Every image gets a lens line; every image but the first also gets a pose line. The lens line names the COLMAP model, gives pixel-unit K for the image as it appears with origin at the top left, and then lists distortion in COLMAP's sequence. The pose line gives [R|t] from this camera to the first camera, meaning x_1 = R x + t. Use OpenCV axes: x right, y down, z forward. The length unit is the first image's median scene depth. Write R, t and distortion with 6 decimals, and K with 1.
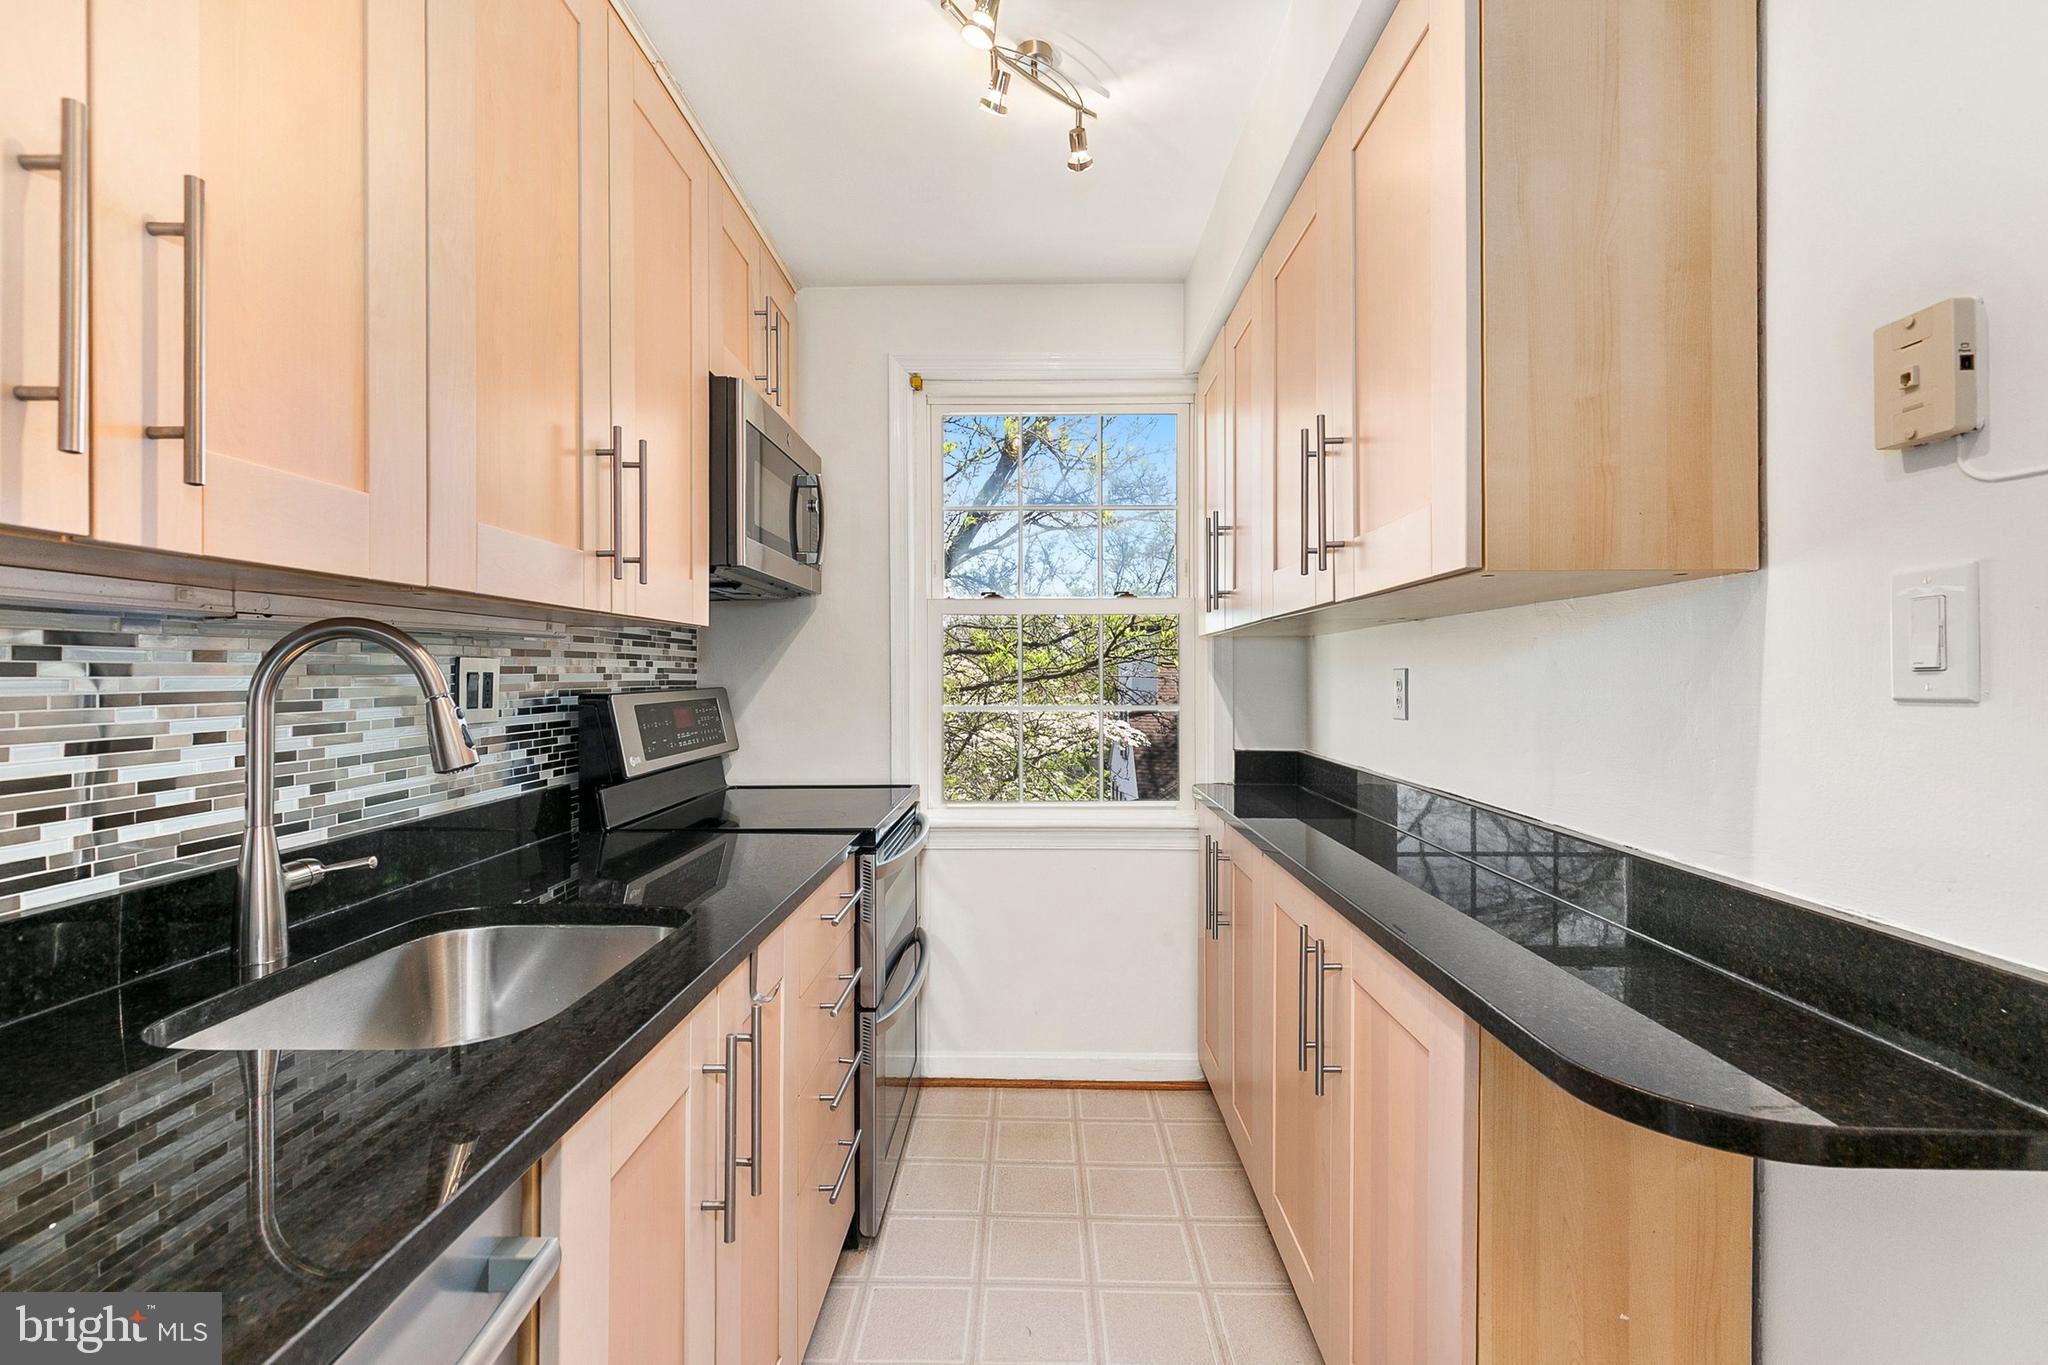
lens RADIAL K [[931.7, 0, 1033.1], [0, 931.7, 675.1], [0, 0, 1]] dist [0.012693, -0.003956]
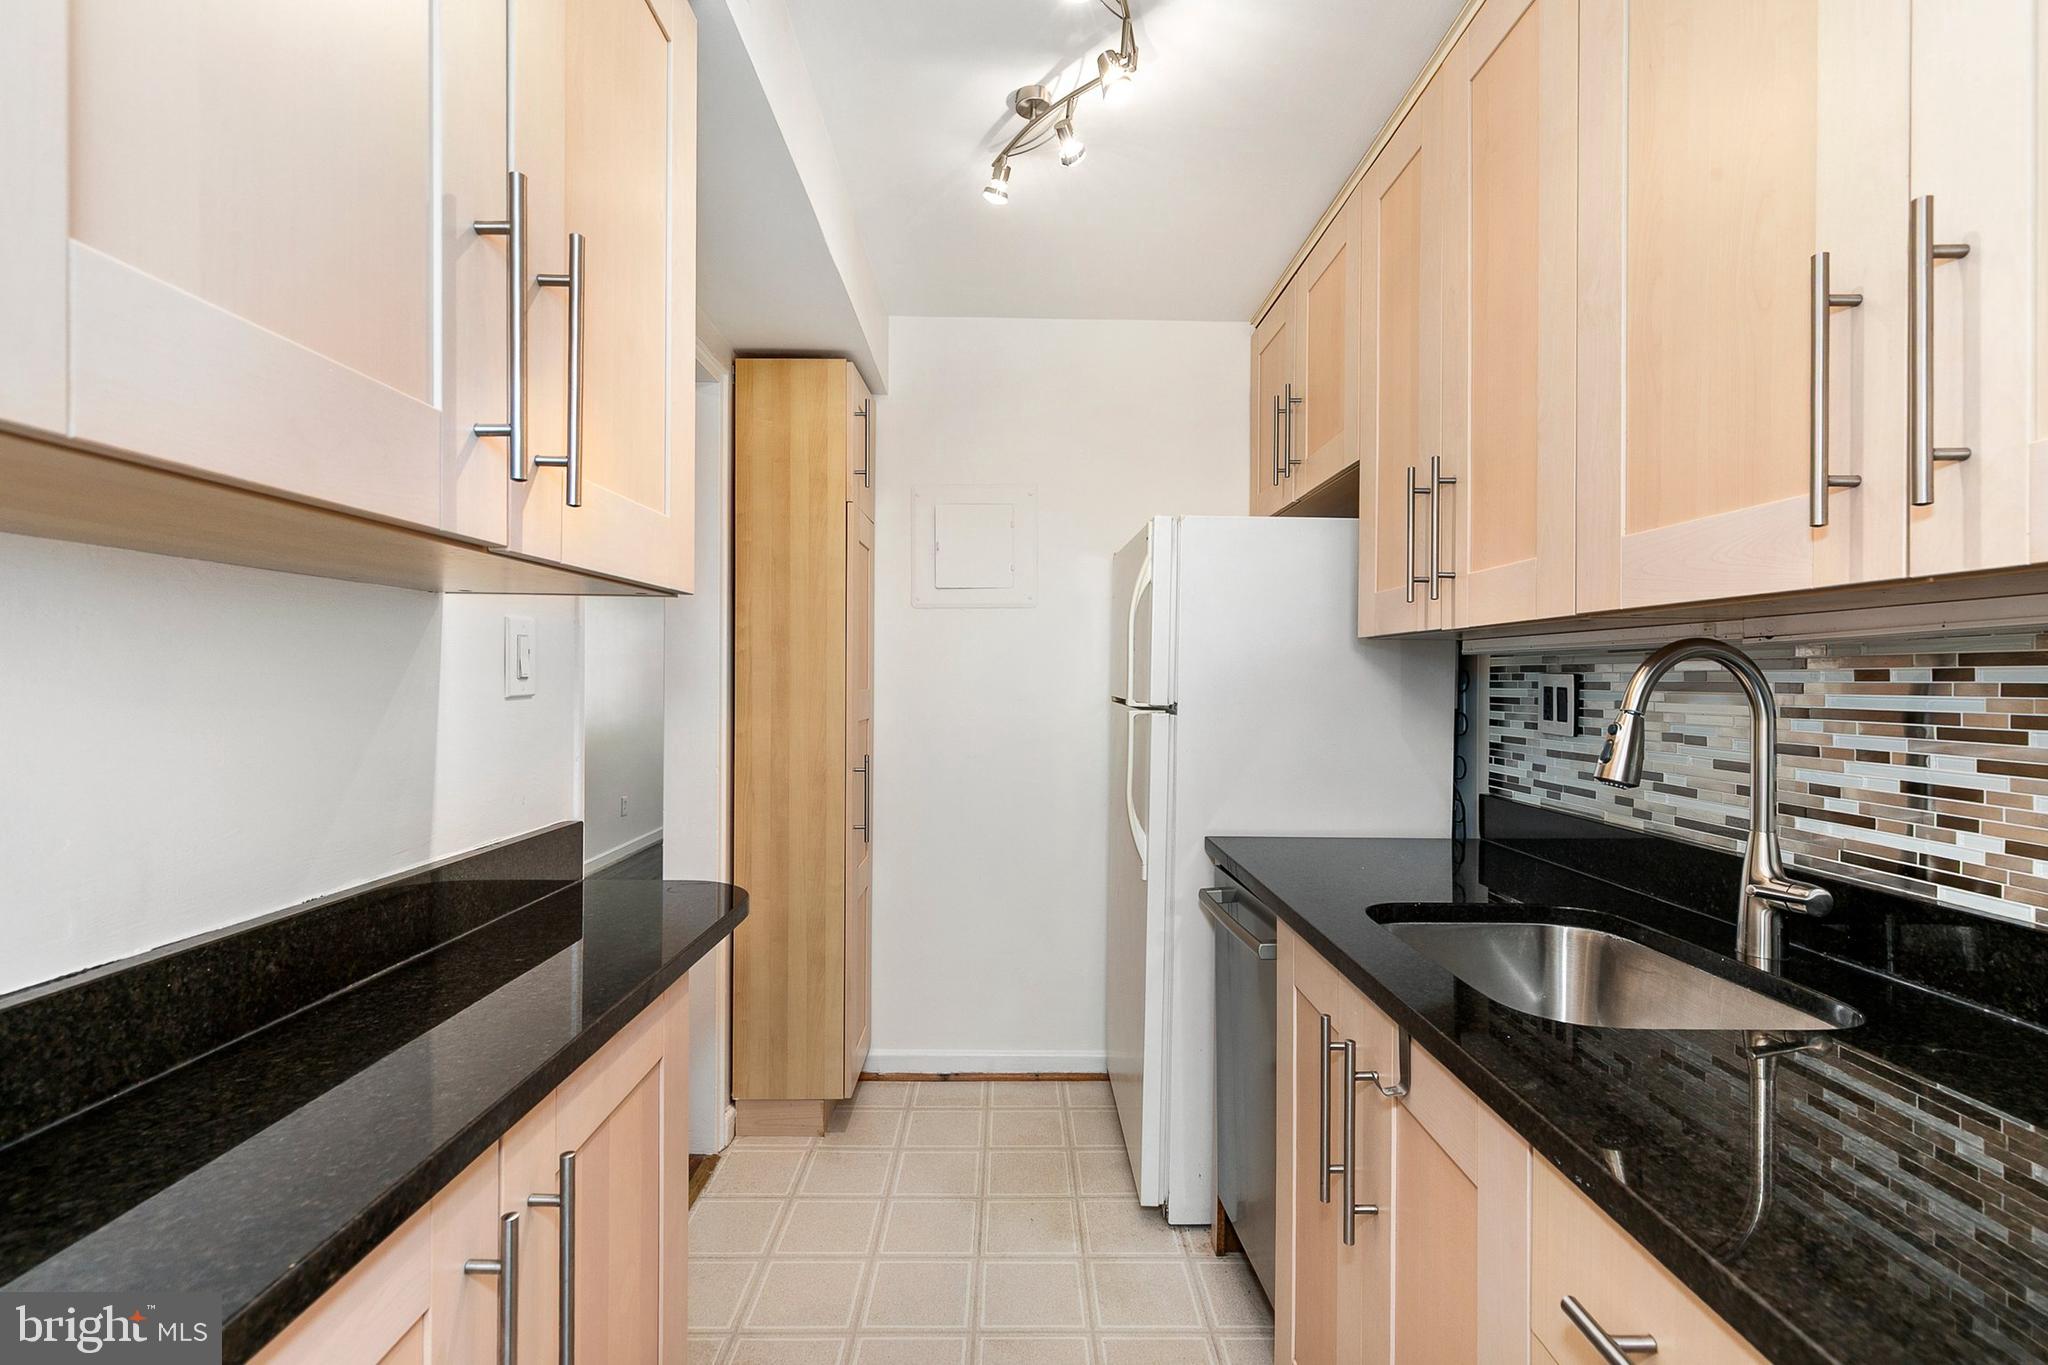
lens RADIAL K [[931.7, 0, 1017.6], [0, 931.7, 670.2], [0, 0, 1]] dist [0.012693, -0.003956]
pose [[-0.999822, -0.006697, -0.017658, 0.044088], [-0.006608, 0.999965, -0.005102, -0.010436], [0.017692, -0.004984, -0.999831, 1.415665]]
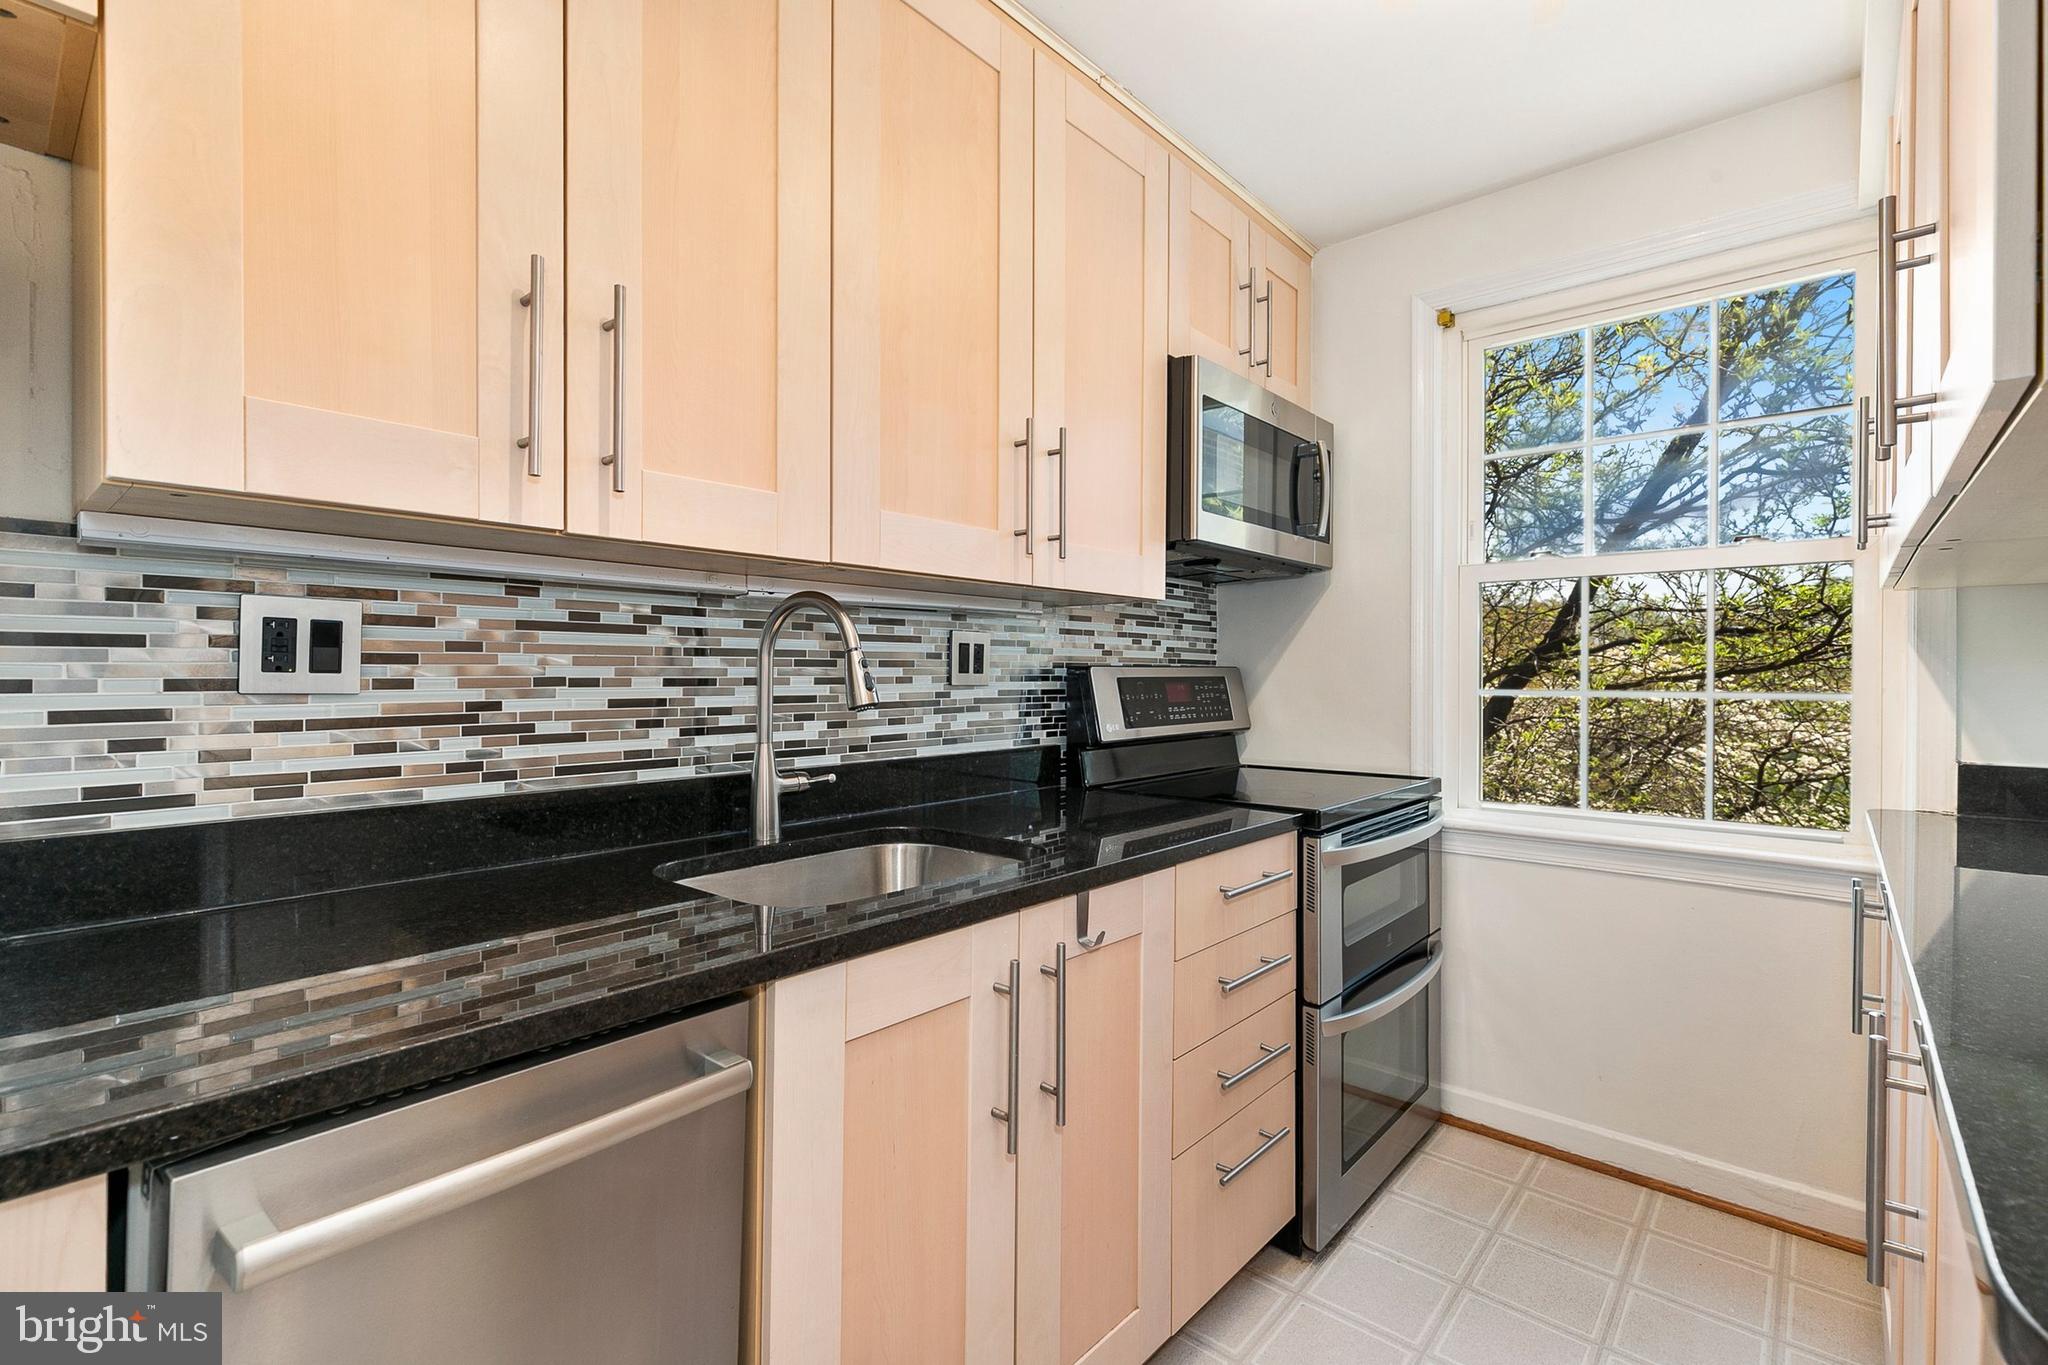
lens RADIAL K [[931.7, 0, 1025.4], [0, 931.7, 676.7], [0, 0, 1]] dist [0.012693, -0.003956]
pose [[0.759448, 0.005883, -0.650542, 0.258975], [-0.005815, 0.999981, 0.002254, 0.038319], [0.650542, 0.002071, 0.759467, 0.131670]]
